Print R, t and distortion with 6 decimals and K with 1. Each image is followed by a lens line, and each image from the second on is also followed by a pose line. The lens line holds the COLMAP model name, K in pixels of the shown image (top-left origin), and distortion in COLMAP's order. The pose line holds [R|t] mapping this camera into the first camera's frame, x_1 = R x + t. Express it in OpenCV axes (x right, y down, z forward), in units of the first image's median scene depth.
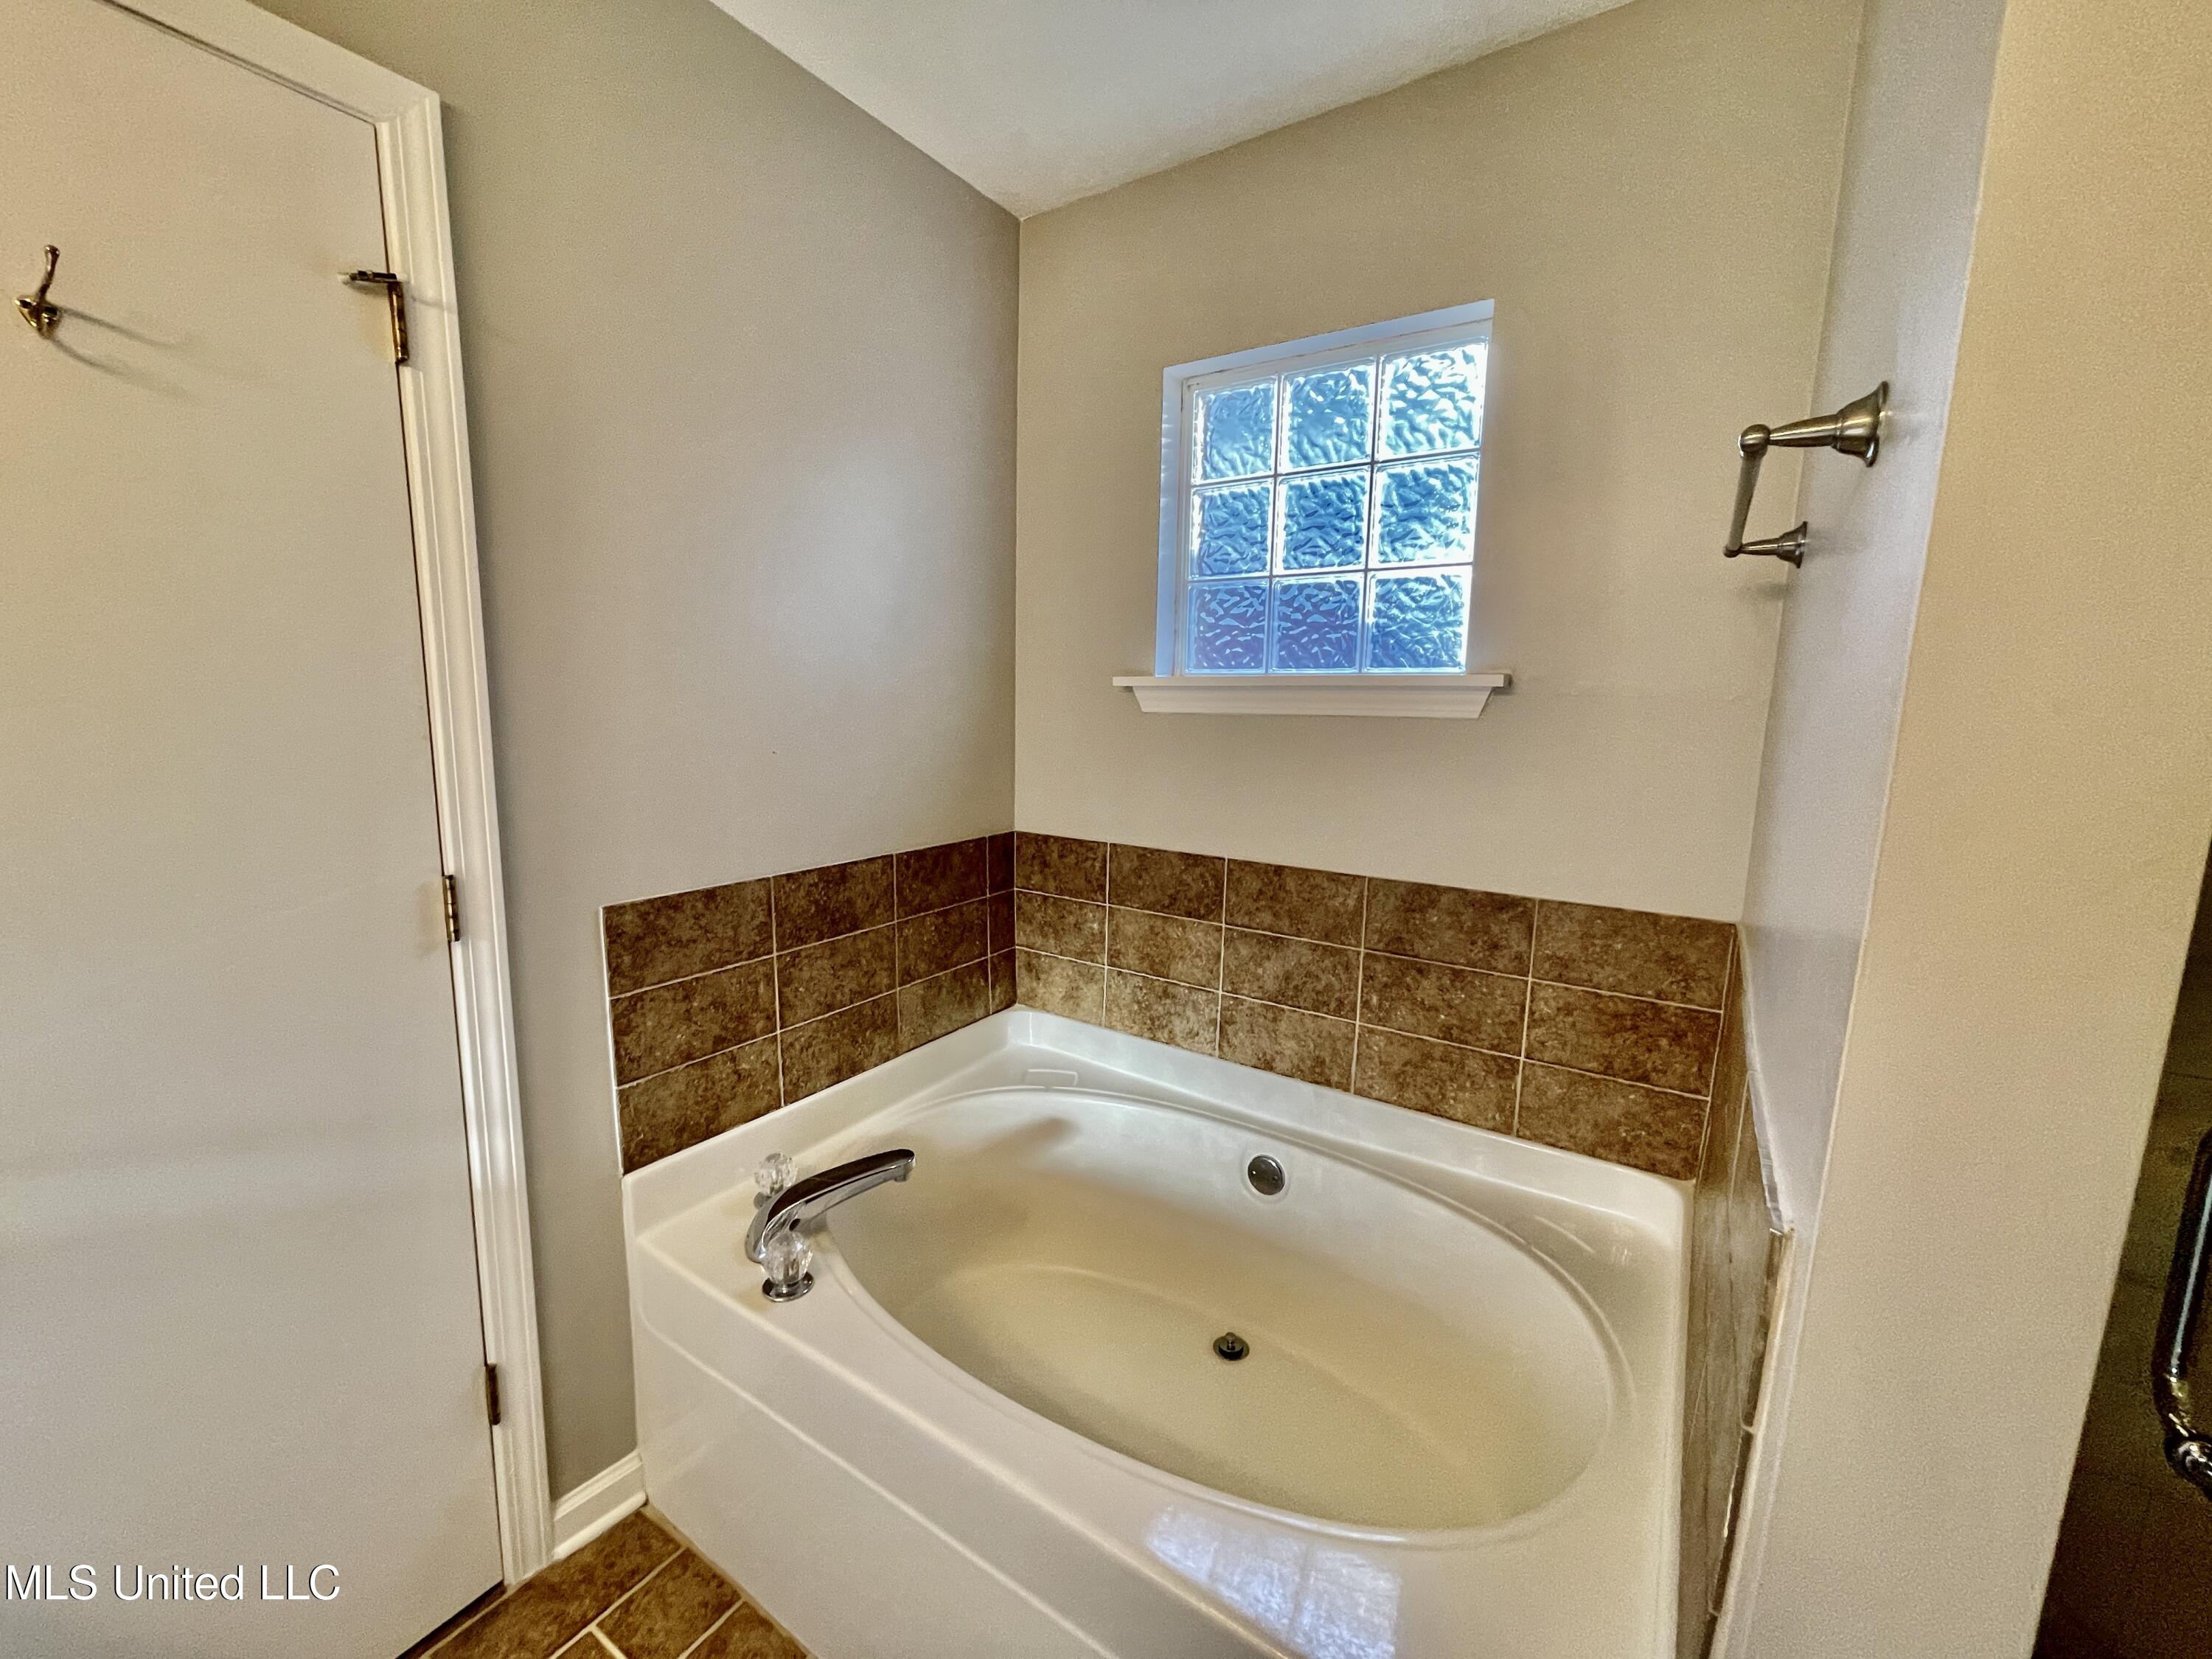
lens RADIAL K [[893.8, 0, 1102.7], [0, 893.8, 830.3], [0, 0, 1]] dist [0.002462, -0.000718]
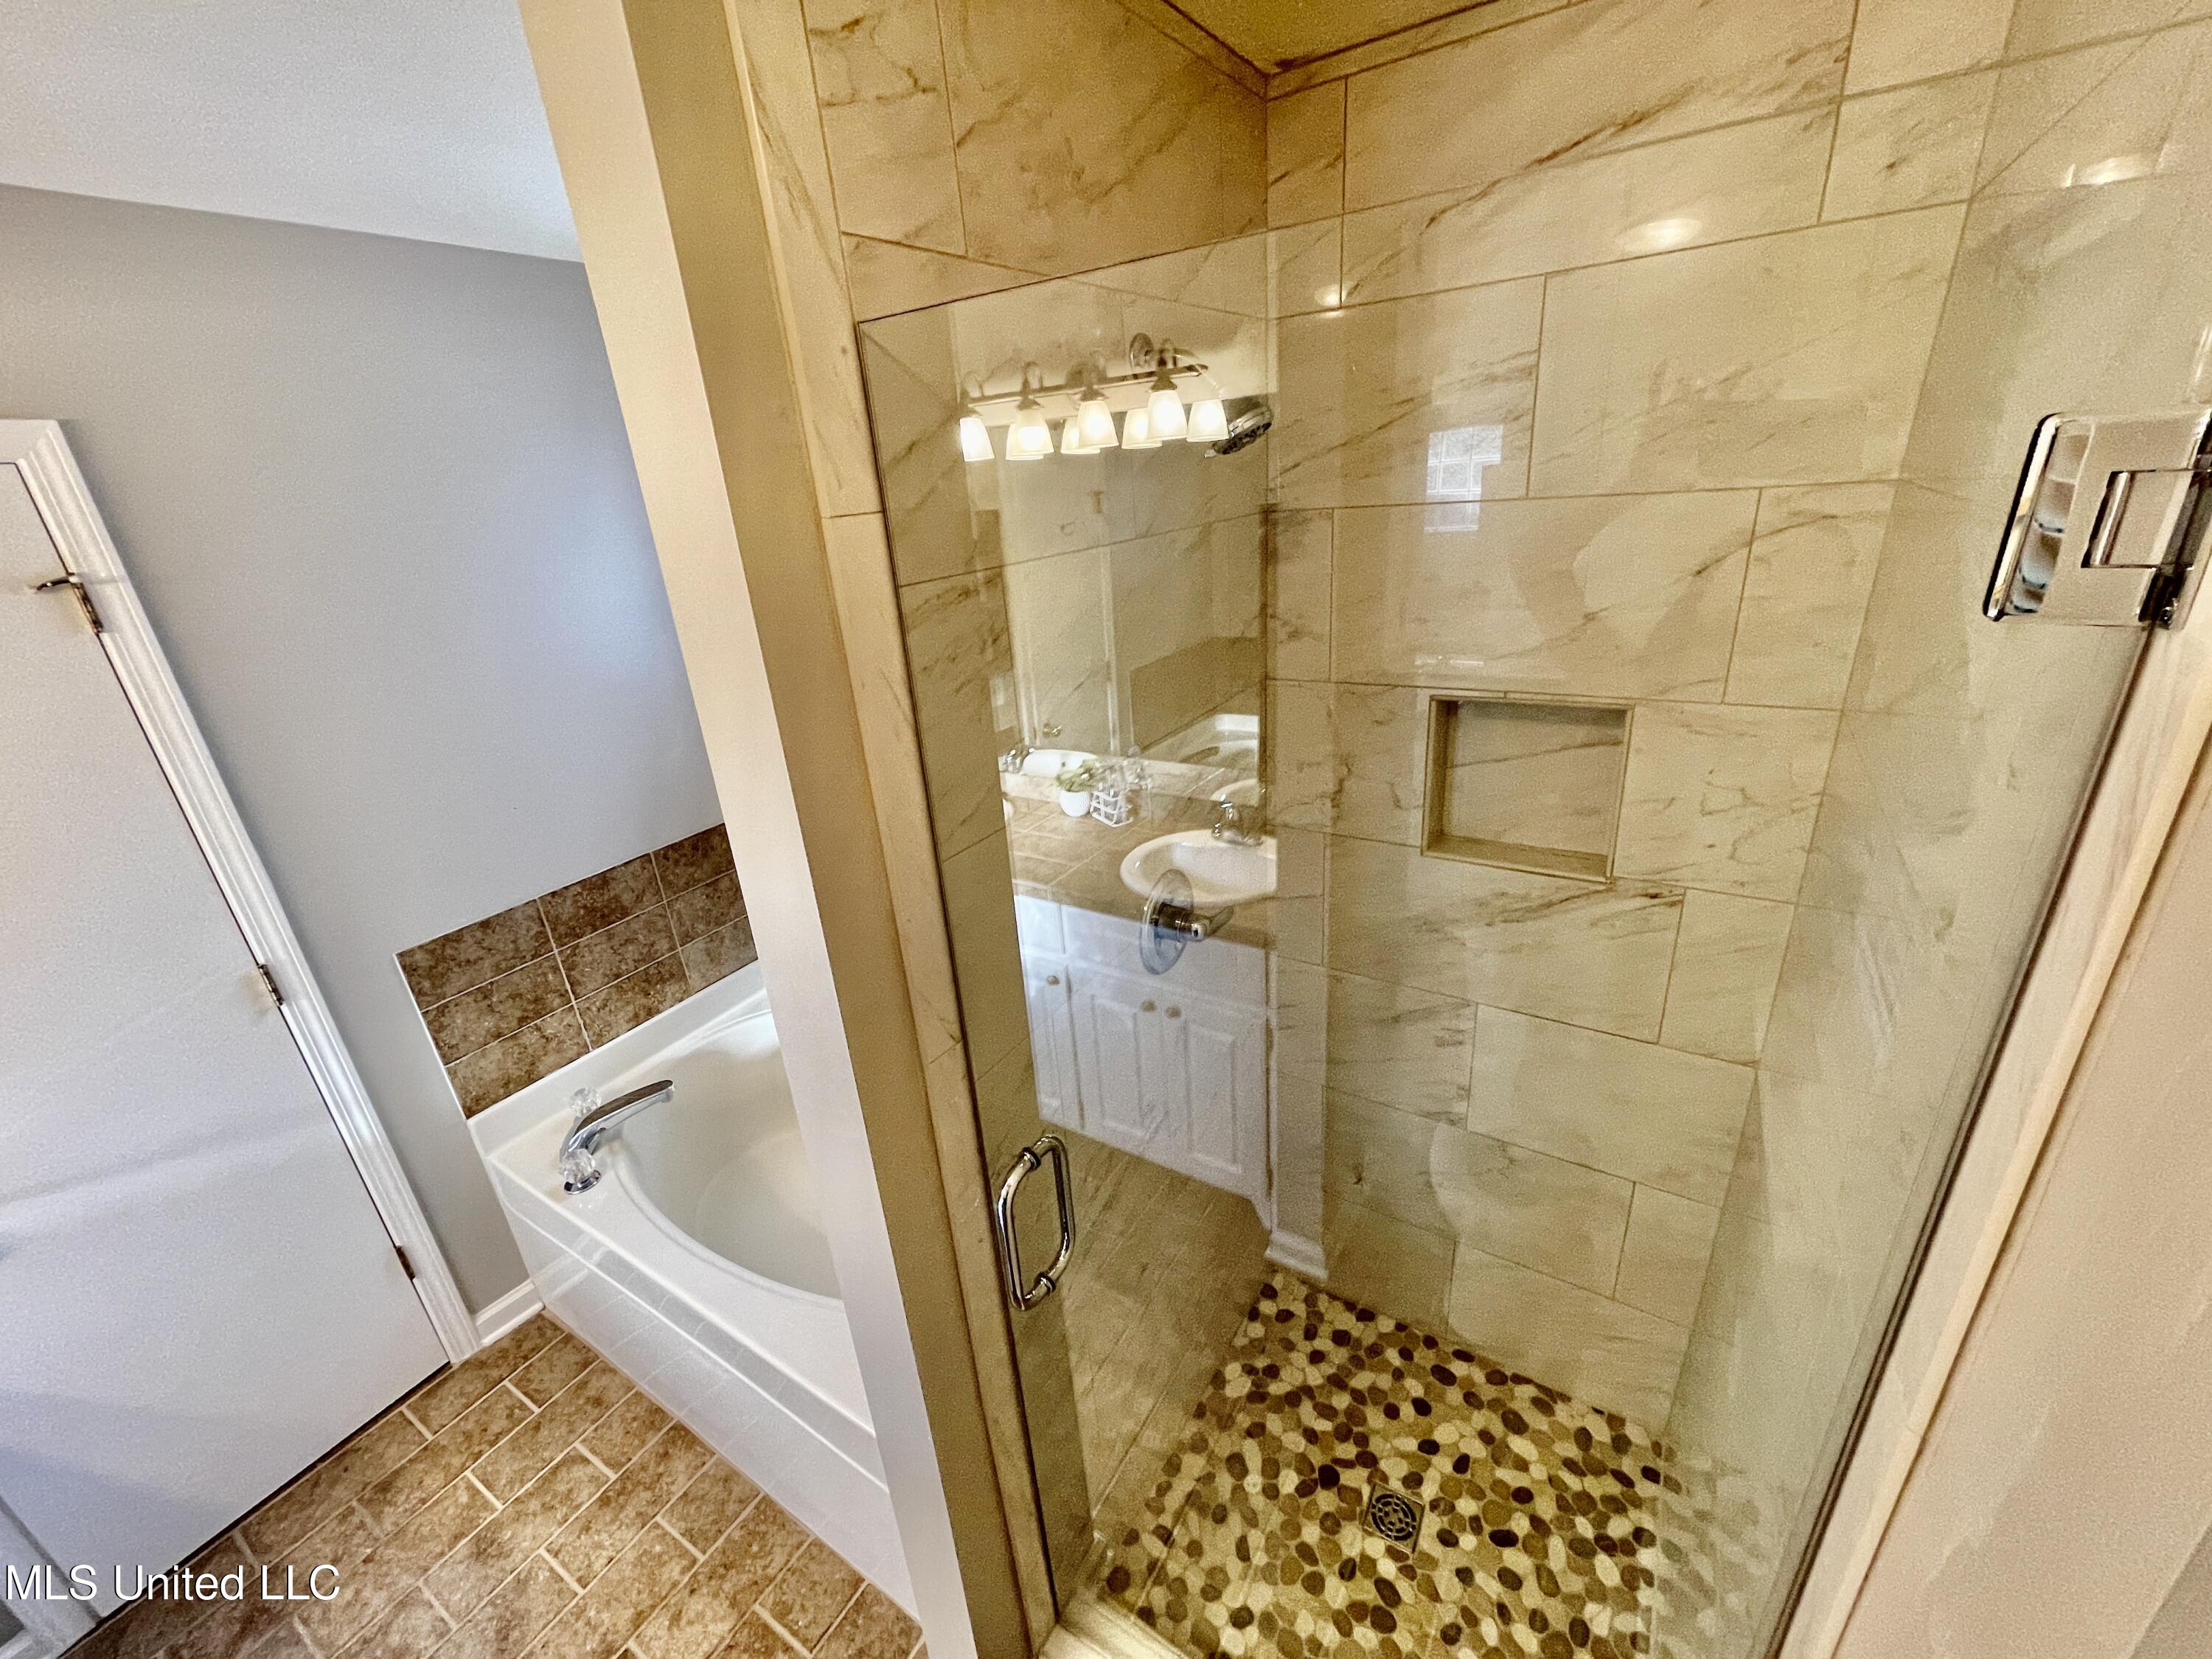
lens RADIAL K [[893.8, 0, 1104.3], [0, 893.8, 831.7], [0, 0, 1]] dist [0.002462, -0.000718]
pose [[0.994981, -0.098428, -0.018020, 0.539714], [0.099946, 0.968806, 0.226773, -0.280287], [-0.004863, -0.227436, 0.973781, -0.298857]]
